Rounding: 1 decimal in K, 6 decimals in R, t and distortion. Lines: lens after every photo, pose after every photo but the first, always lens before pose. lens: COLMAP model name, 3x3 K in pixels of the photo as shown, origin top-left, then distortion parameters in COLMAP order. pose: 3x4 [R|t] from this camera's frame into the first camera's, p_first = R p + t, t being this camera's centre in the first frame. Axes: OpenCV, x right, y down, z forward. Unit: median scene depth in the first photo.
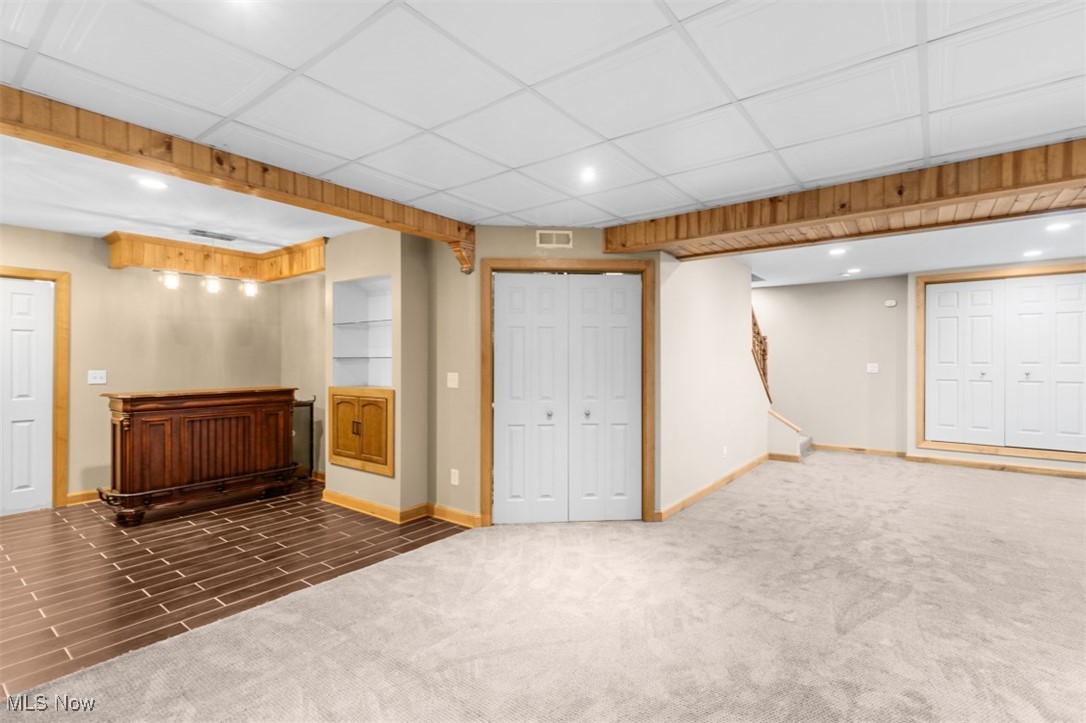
lens RADIAL K [[484.4, 0, 538.4], [0, 484.4, 365.9], [0, 0, 1]] dist [-0.001875, 0.000819]
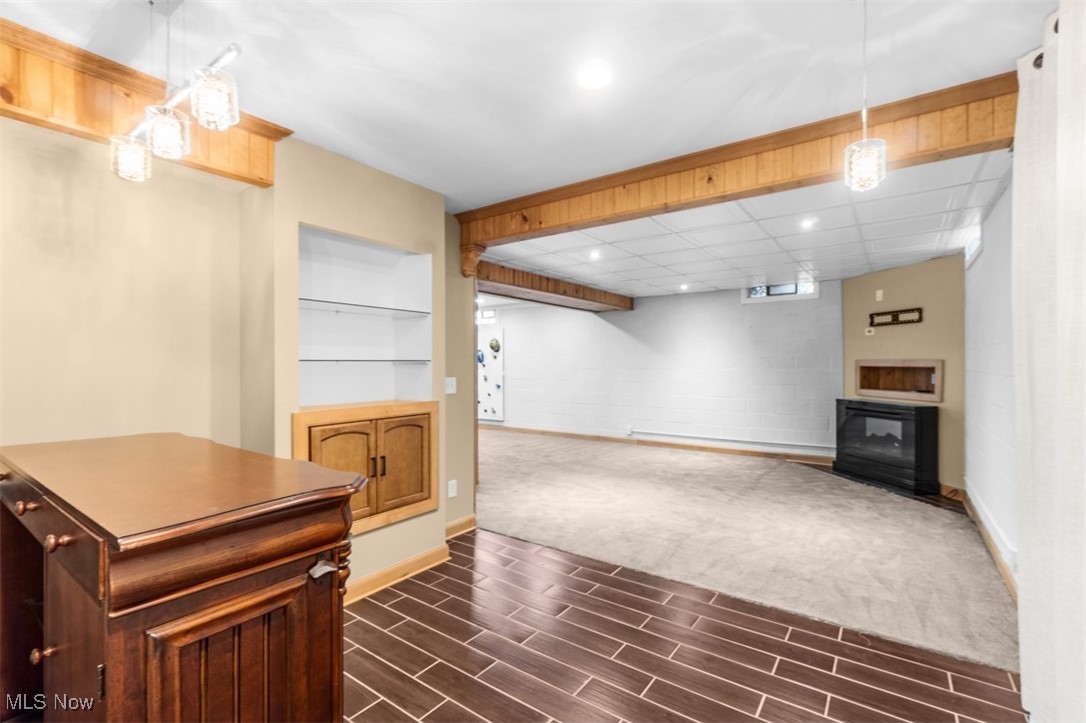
lens RADIAL K [[484.4, 0, 538.5], [0, 484.4, 364.3], [0, 0, 1]] dist [-0.001875, 0.000819]
pose [[-0.014005, -0.003308, 0.999896, -1.133795], [-0.002057, 0.999993, 0.003280, -0.015179], [-0.999900, -0.002011, -0.014012, 0.862879]]
